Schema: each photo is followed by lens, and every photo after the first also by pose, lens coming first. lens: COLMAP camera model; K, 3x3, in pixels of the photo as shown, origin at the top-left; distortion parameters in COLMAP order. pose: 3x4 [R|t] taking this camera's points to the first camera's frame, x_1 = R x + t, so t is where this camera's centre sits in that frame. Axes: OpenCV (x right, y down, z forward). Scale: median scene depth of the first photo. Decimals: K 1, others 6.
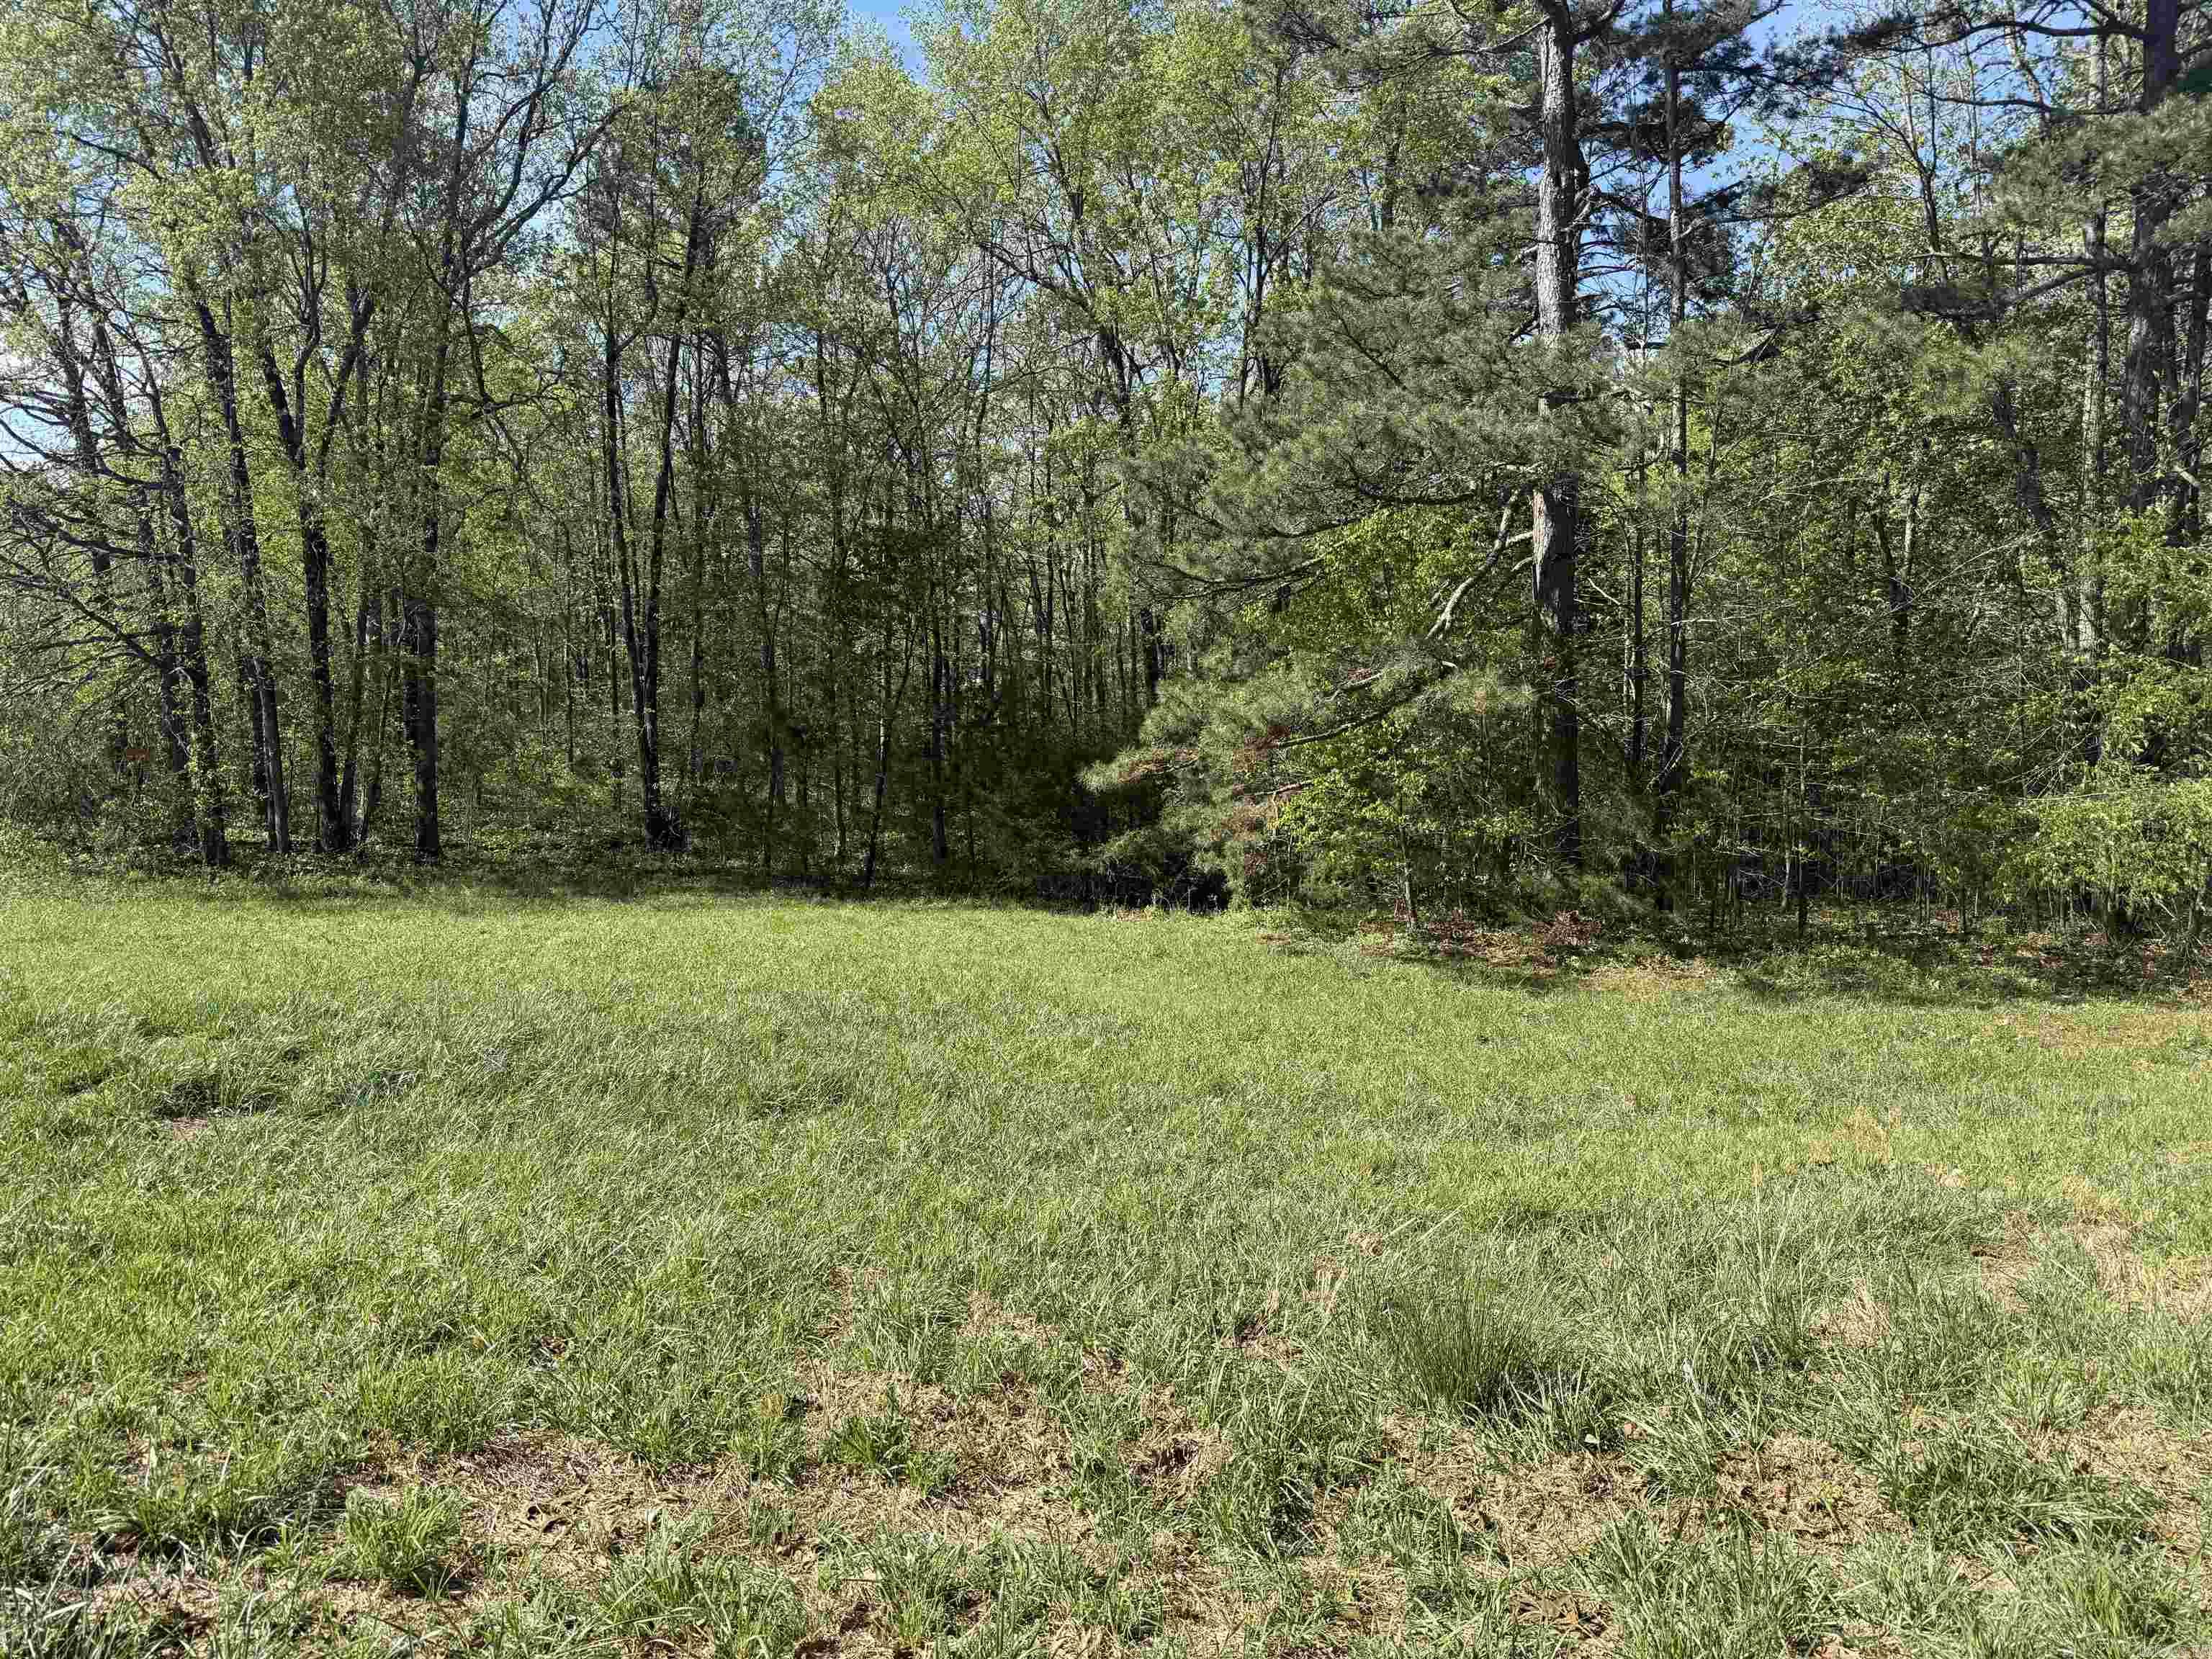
lens RADIAL K [[1424.7, 0, 1094.7], [0, 1424.7, 820.1], [0, 0, 1]] dist [0.145675, -0.211132]
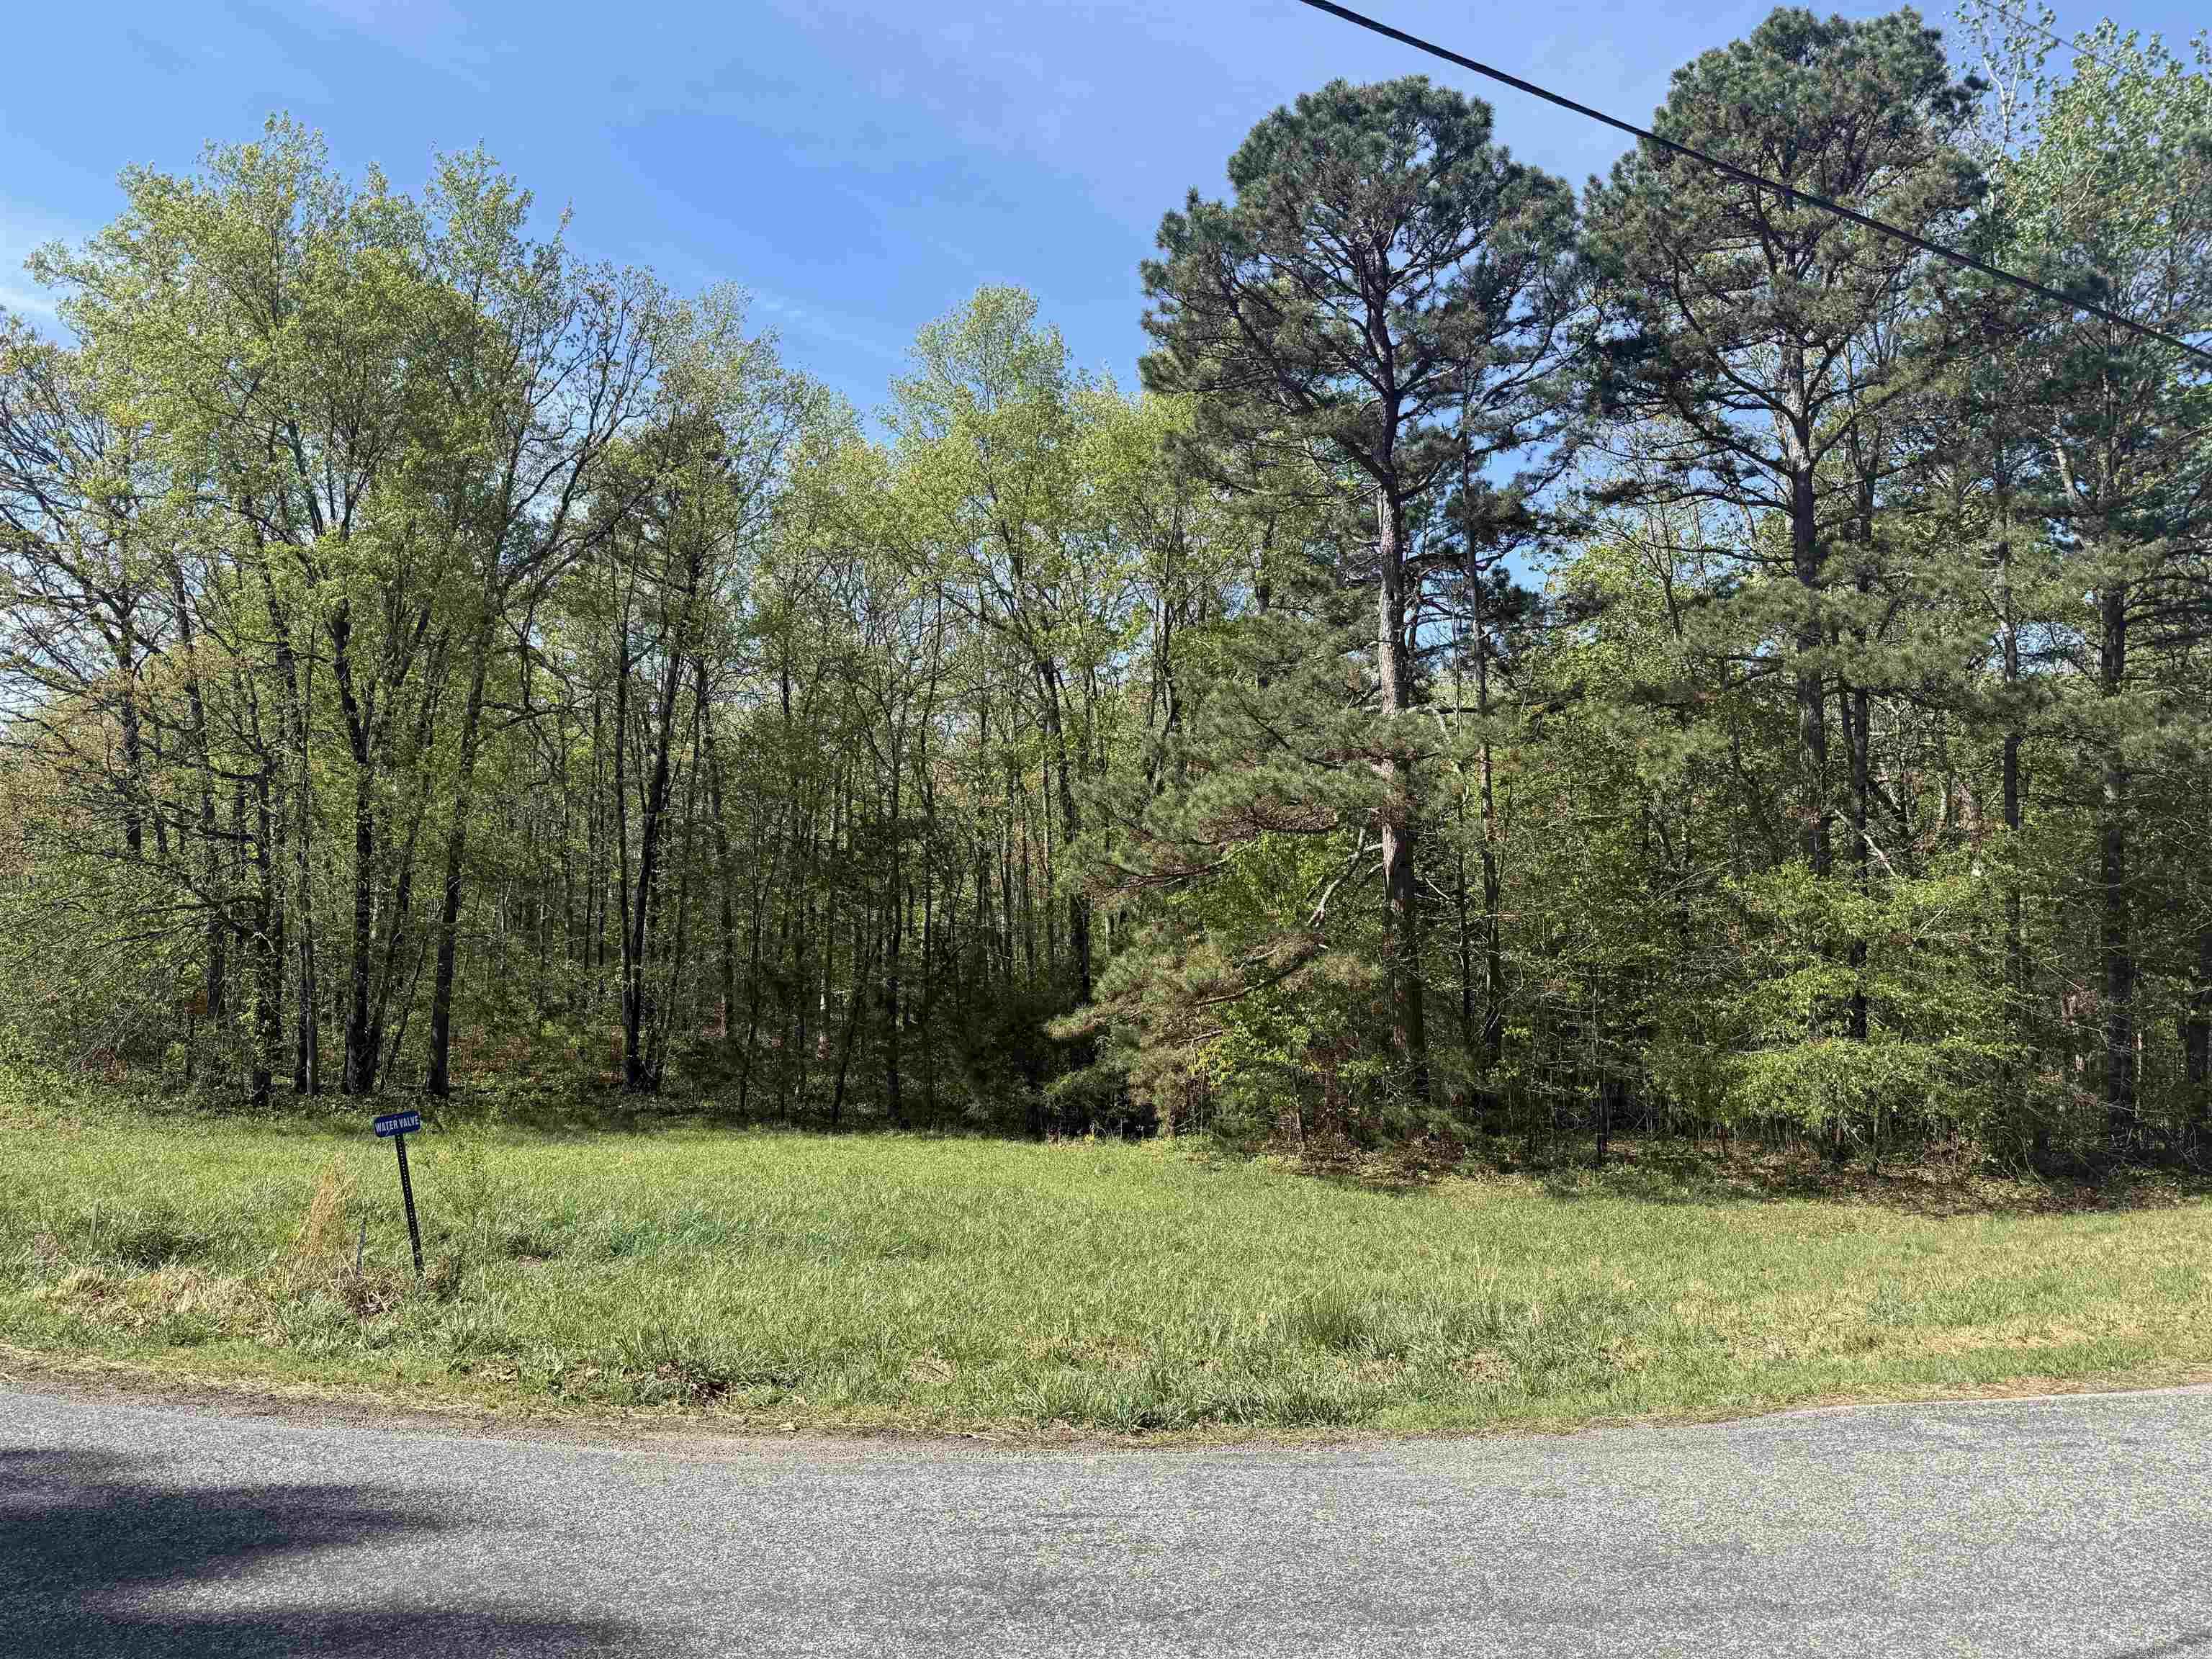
lens RADIAL K [[1424.7, 0, 1094.7], [0, 1424.7, 820.1], [0, 0, 1]] dist [0.145675, -0.211132]
pose [[0.996932, 0.016838, 0.076438, -0.064572], [-0.003666, 0.985560, -0.169287, 0.003481], [-0.078184, 0.168487, 0.982598, -0.285542]]
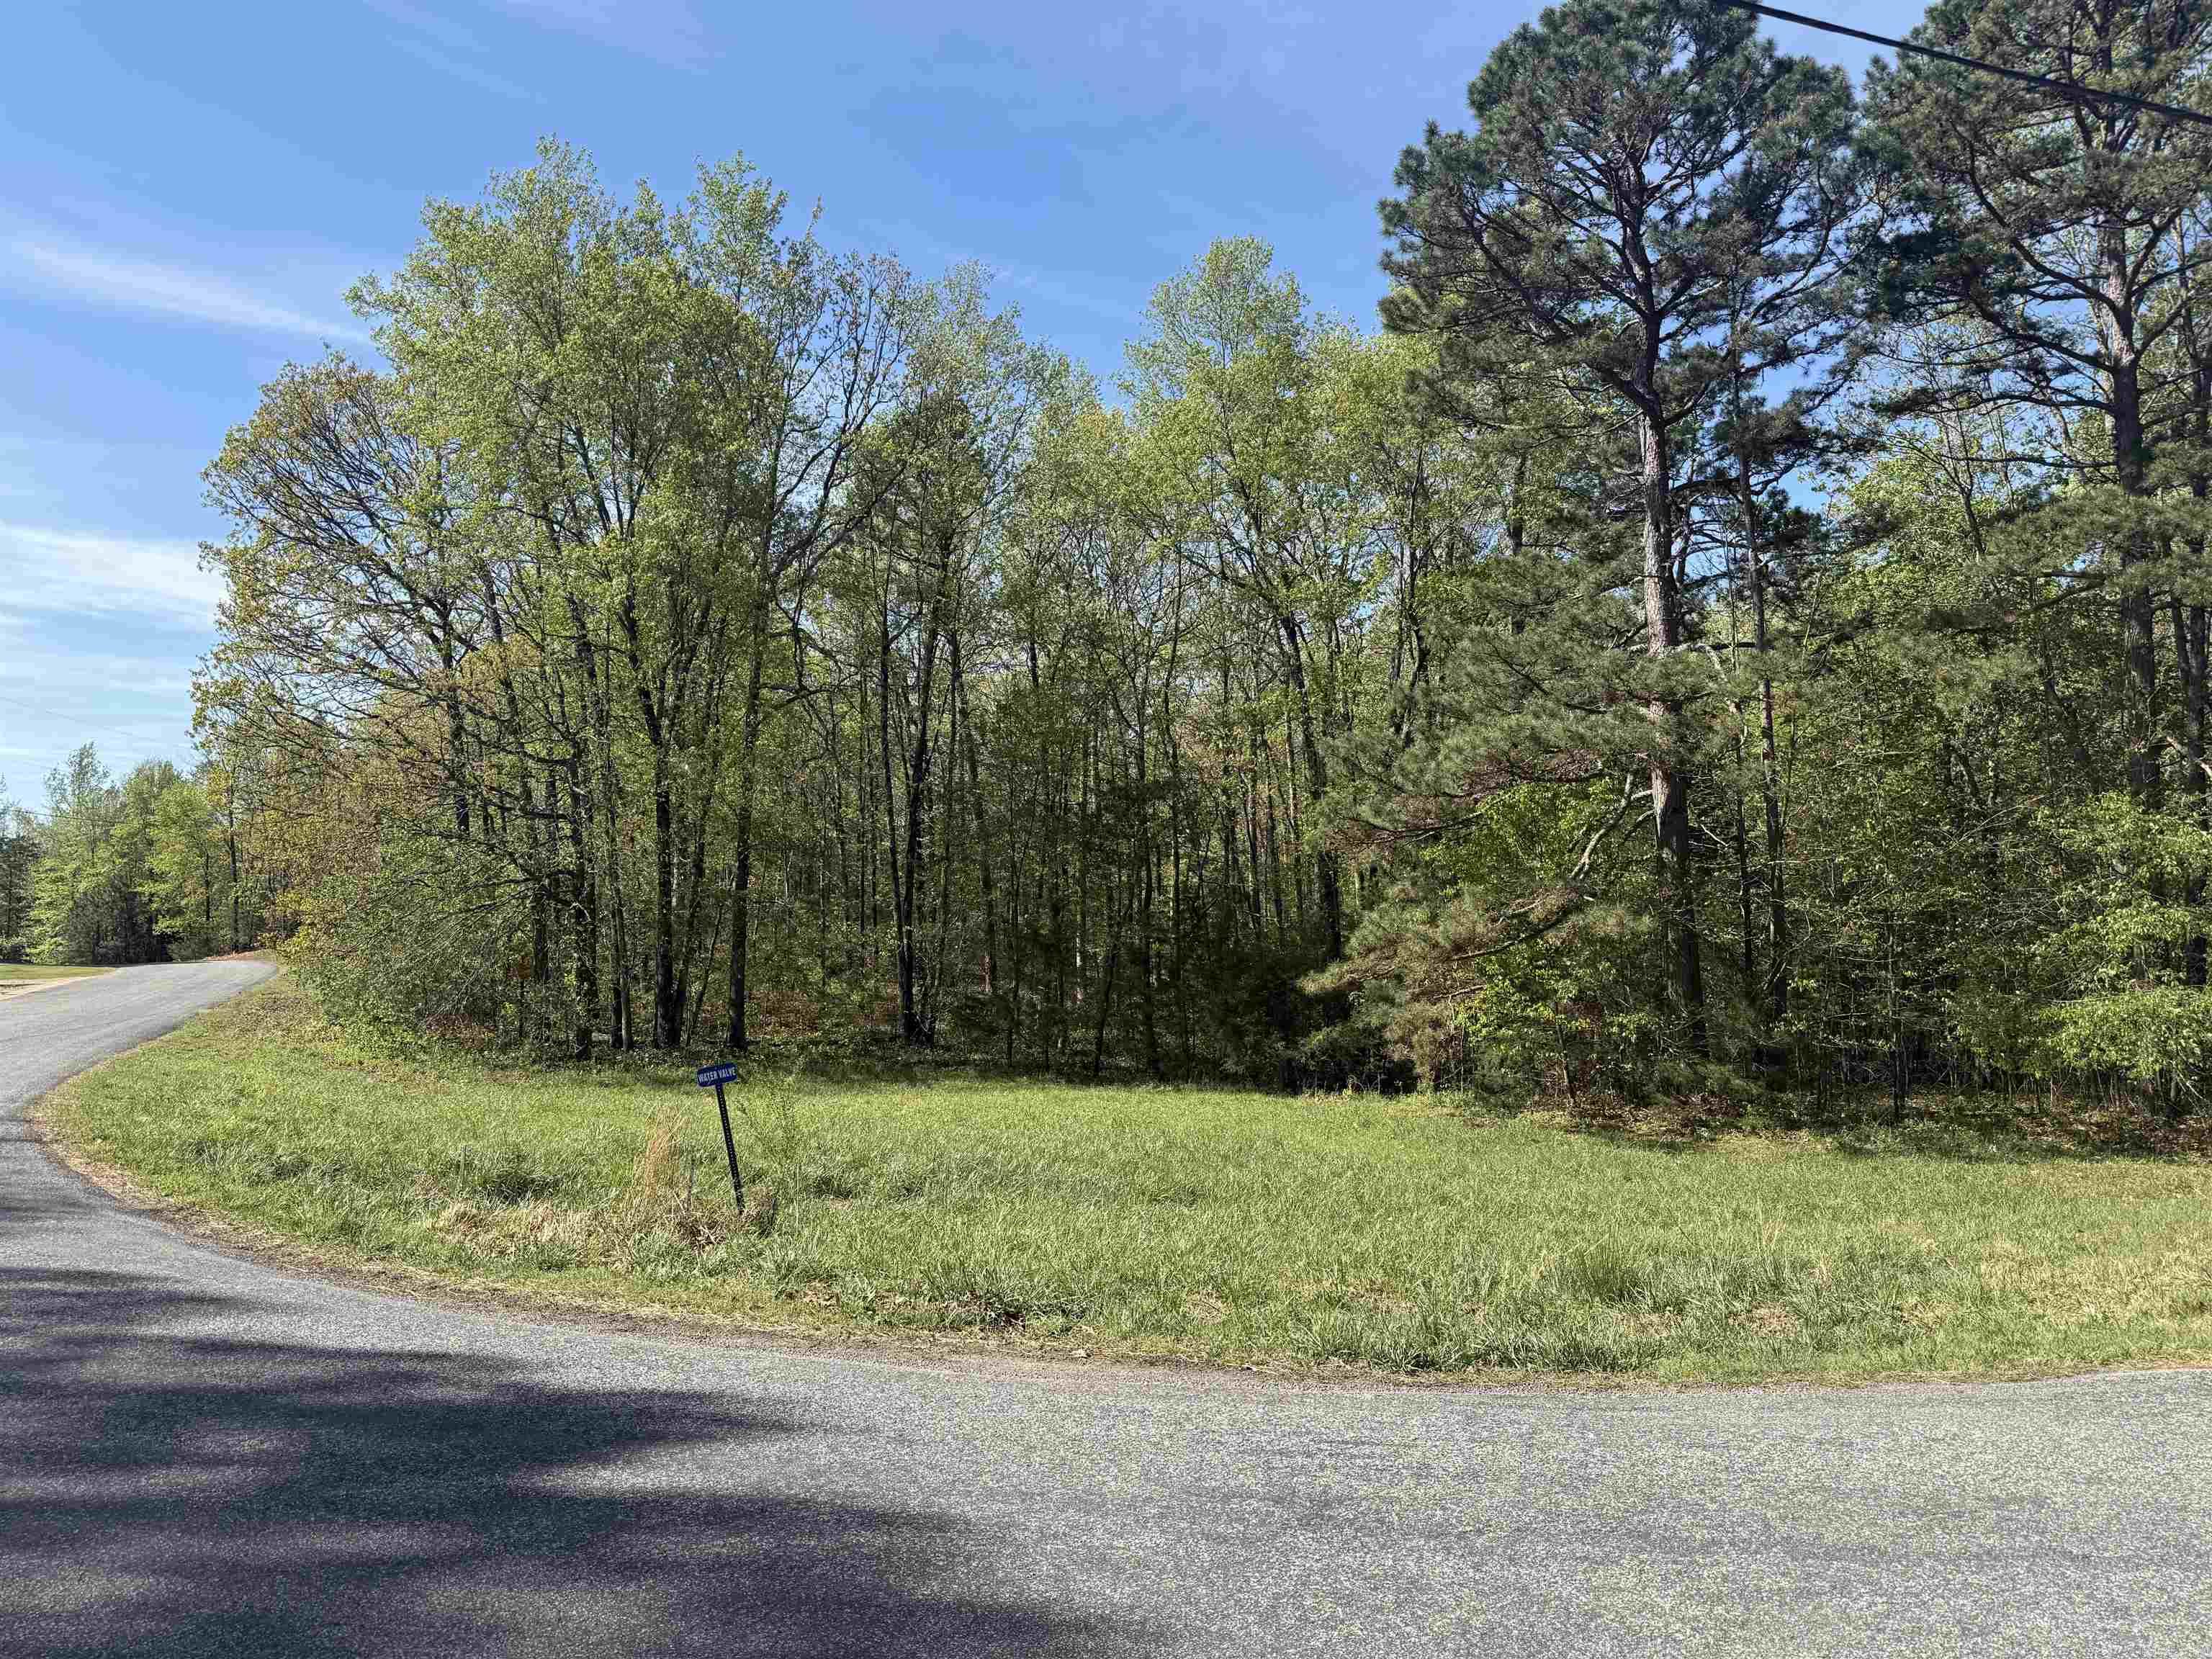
lens RADIAL K [[1431.9, 0, 1106.0], [0, 1431.9, 829.5], [0, 0, 1]] dist [0.139706, -0.223848]
pose [[0.996318, -0.013581, -0.084656, -0.069184], [0.002239, 0.991159, -0.132659, 0.003579], [0.085709, 0.131981, 0.987540, -0.304103]]
